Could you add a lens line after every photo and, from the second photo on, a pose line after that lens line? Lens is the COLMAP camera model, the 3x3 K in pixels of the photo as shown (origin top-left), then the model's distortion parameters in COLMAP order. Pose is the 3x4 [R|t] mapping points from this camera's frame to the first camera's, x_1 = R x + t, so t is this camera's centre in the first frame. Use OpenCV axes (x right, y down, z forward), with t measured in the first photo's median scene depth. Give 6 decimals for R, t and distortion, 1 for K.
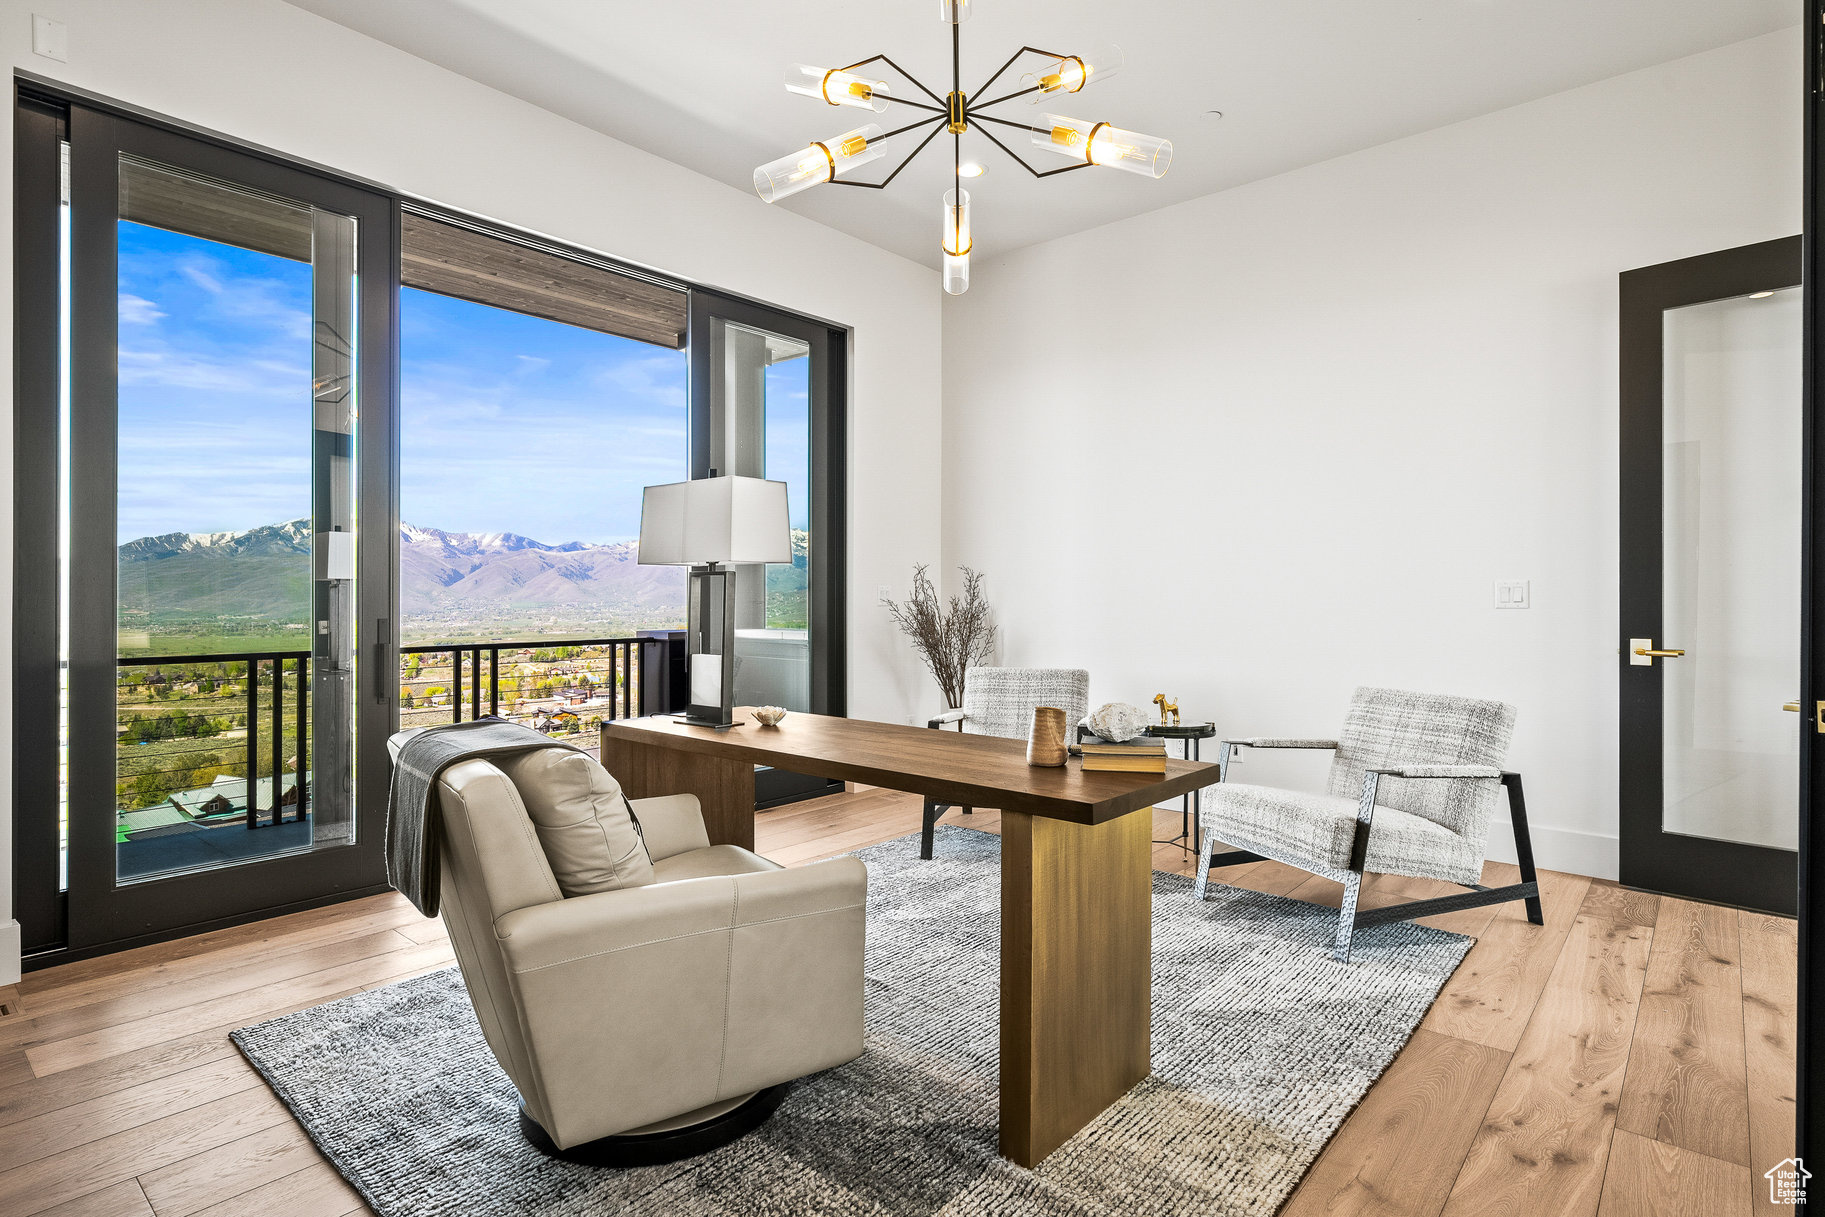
lens RADIAL K [[941.1, 0, 912.5], [0, 941.1, 608.5], [0, 0, 1]] dist [0.000329, 0.000095]
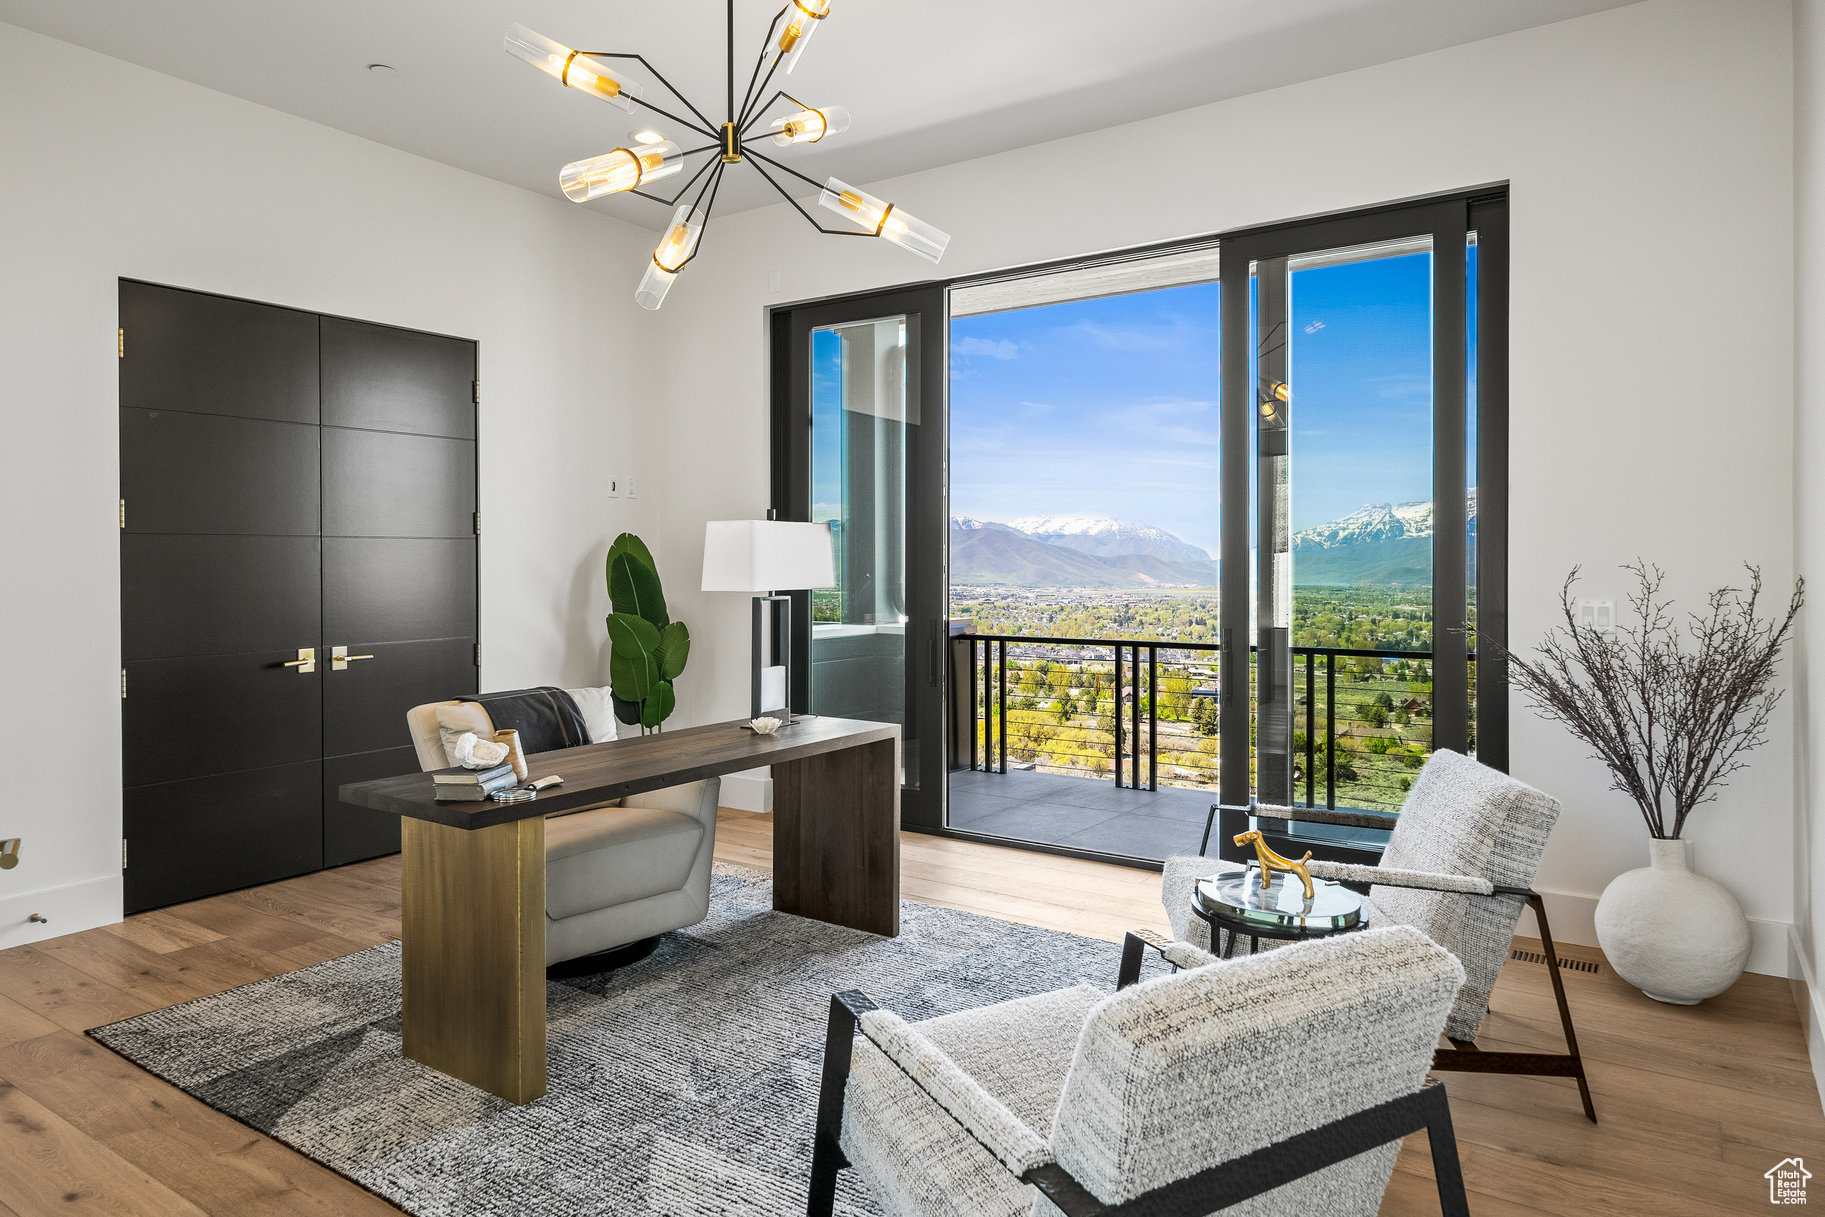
lens RADIAL K [[1130.5, 0, 912.8], [0, 1130.5, 567.8], [0, 0, 1]] dist [-0.004294, -0.001027]
pose [[0.126916, 0.013033, -0.991828, 0.735623], [-0.011671, 0.999864, 0.011645, -0.054076], [0.991845, 0.010098, 0.127050, 0.611758]]
